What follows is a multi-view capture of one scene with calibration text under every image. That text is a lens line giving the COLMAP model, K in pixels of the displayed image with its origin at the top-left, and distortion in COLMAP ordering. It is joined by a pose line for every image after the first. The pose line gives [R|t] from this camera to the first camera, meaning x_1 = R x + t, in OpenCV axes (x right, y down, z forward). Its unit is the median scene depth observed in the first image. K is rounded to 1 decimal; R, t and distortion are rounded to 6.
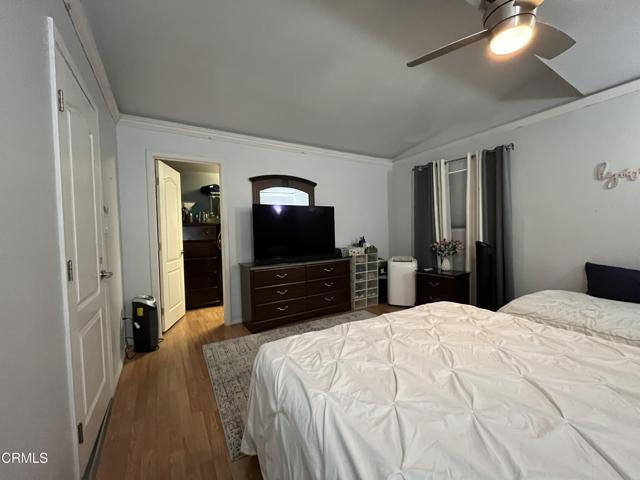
lens RADIAL K [[256.3, 0, 319.3], [0, 256.3, 239.0], [0, 0, 1]] dist [-0.000419, -0.000045]
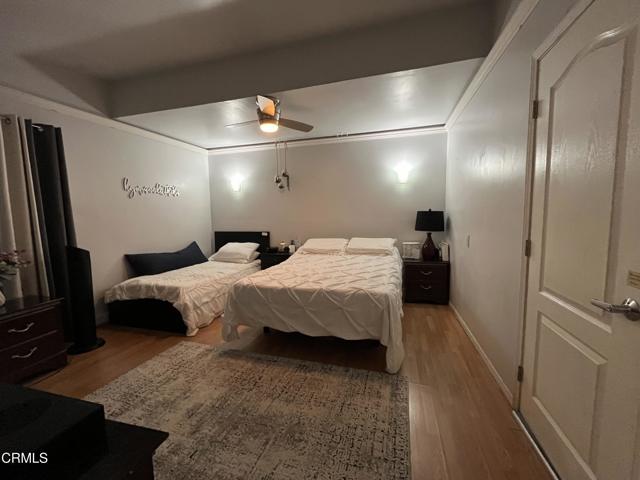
lens RADIAL K [[256.3, 0, 319.8], [0, 256.3, 237.1], [0, 0, 1]] dist [-0.000419, -0.000045]
pose [[-0.680792, -0.023196, 0.732109, -0.528107], [0.064423, 0.993729, 0.091393, -0.045365], [-0.729638, 0.109384, -0.675029, 1.132356]]
